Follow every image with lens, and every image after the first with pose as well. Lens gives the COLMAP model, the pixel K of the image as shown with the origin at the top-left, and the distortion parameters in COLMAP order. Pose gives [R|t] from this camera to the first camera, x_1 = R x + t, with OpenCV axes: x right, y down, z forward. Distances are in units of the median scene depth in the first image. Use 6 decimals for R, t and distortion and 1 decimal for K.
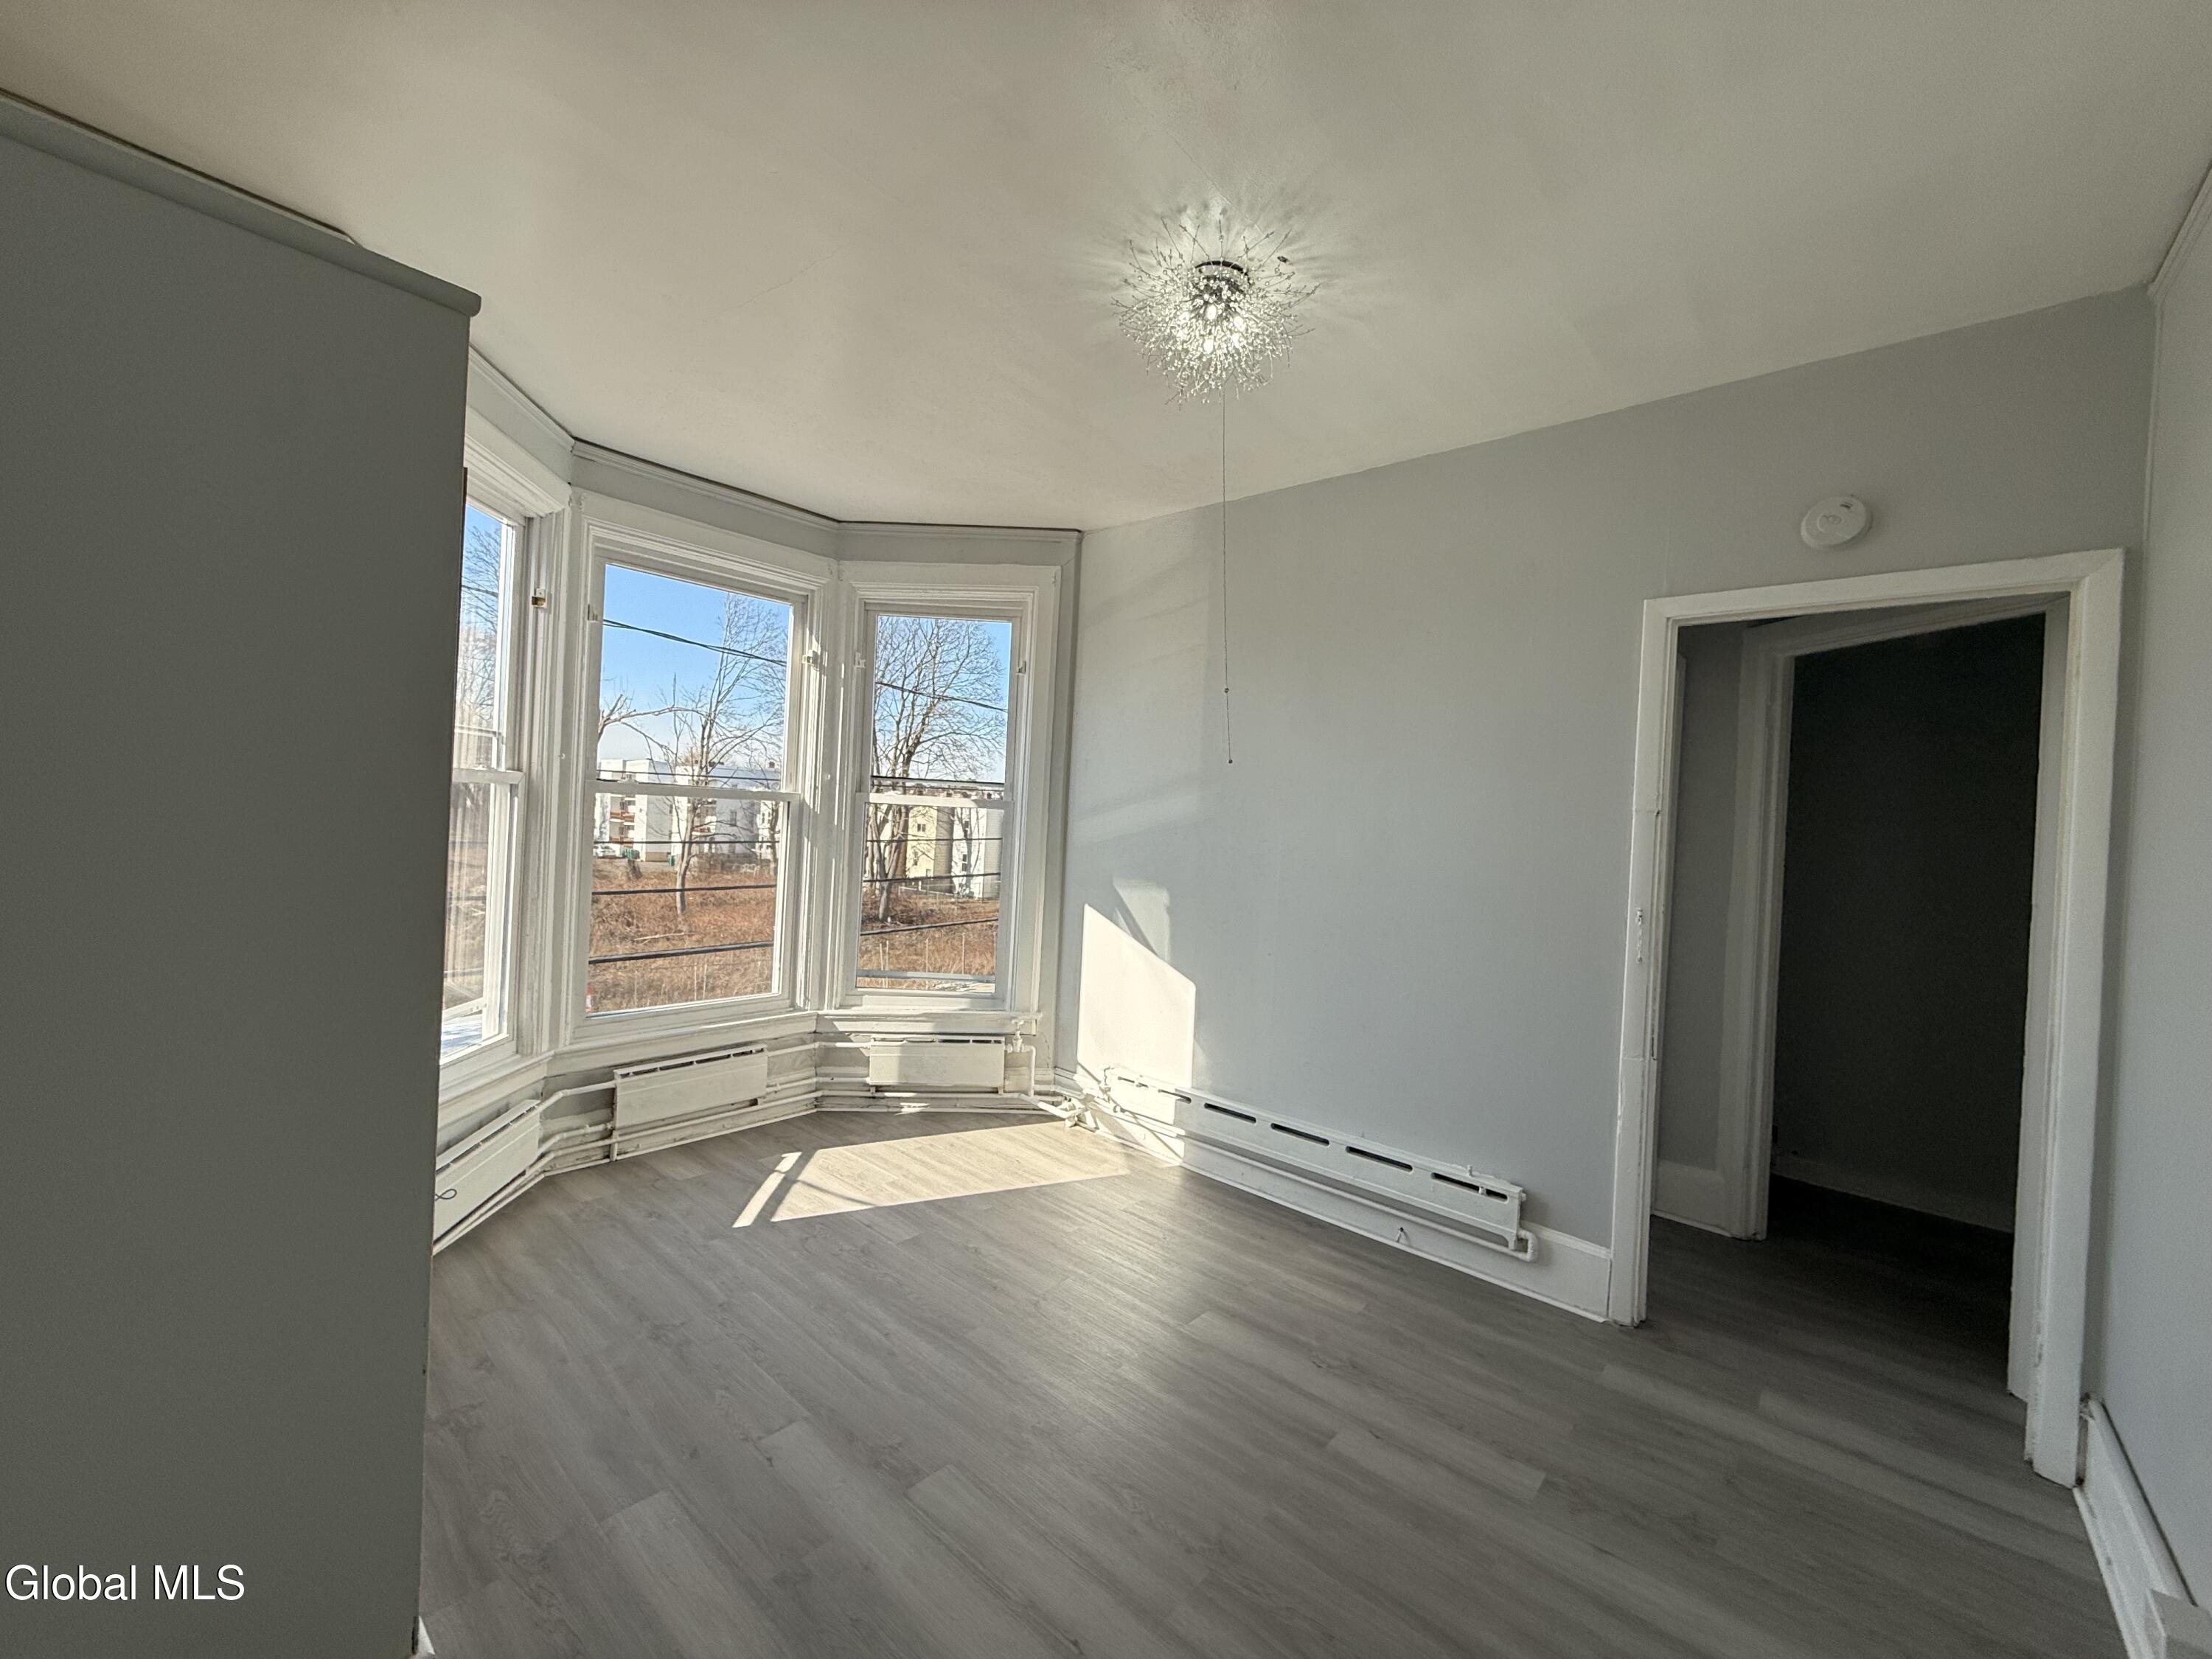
lens RADIAL K [[876.2, 0, 1101.9], [0, 876.2, 827.9], [0, 0, 1]] dist [0.000491, -0.000121]
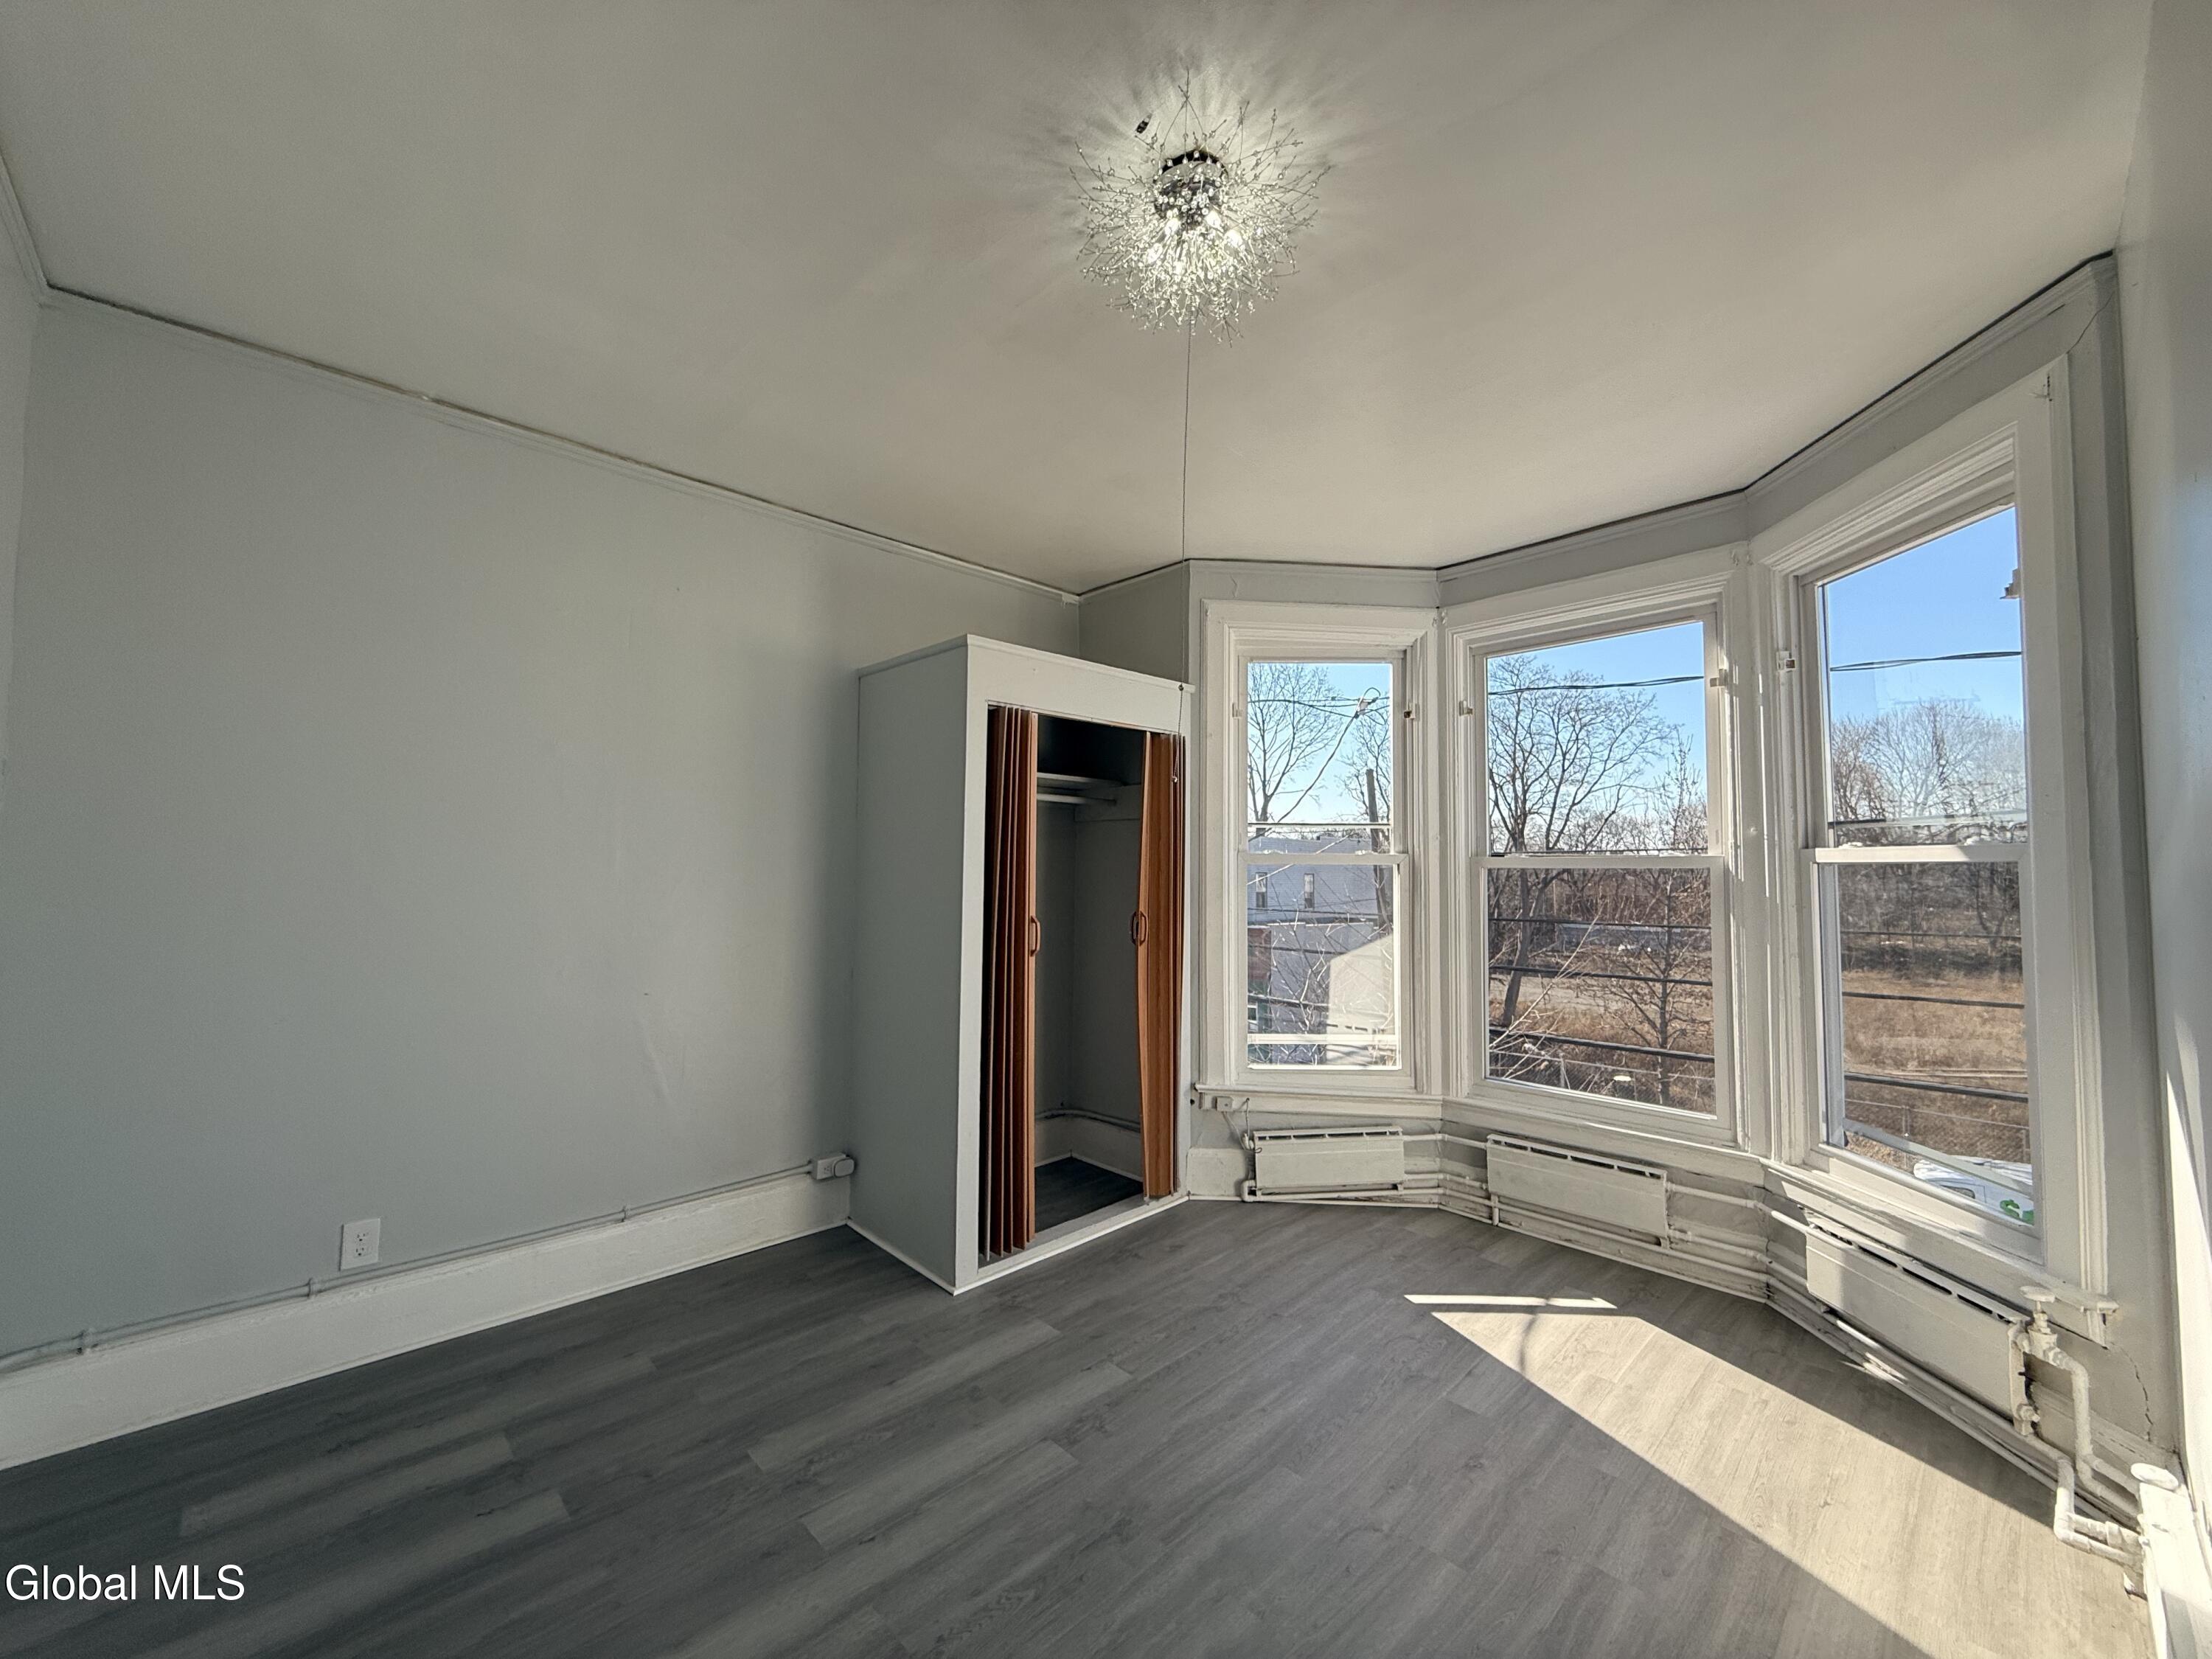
lens RADIAL K [[876.2, 0, 1095.4], [0, 876.2, 823.5], [0, 0, 1]] dist [0.000491, -0.000121]
pose [[-0.081060, -0.102152, -0.991461, 0.465420], [-0.023050, 0.994660, -0.100597, 0.022381], [0.996443, 0.014698, -0.082981, 0.521425]]
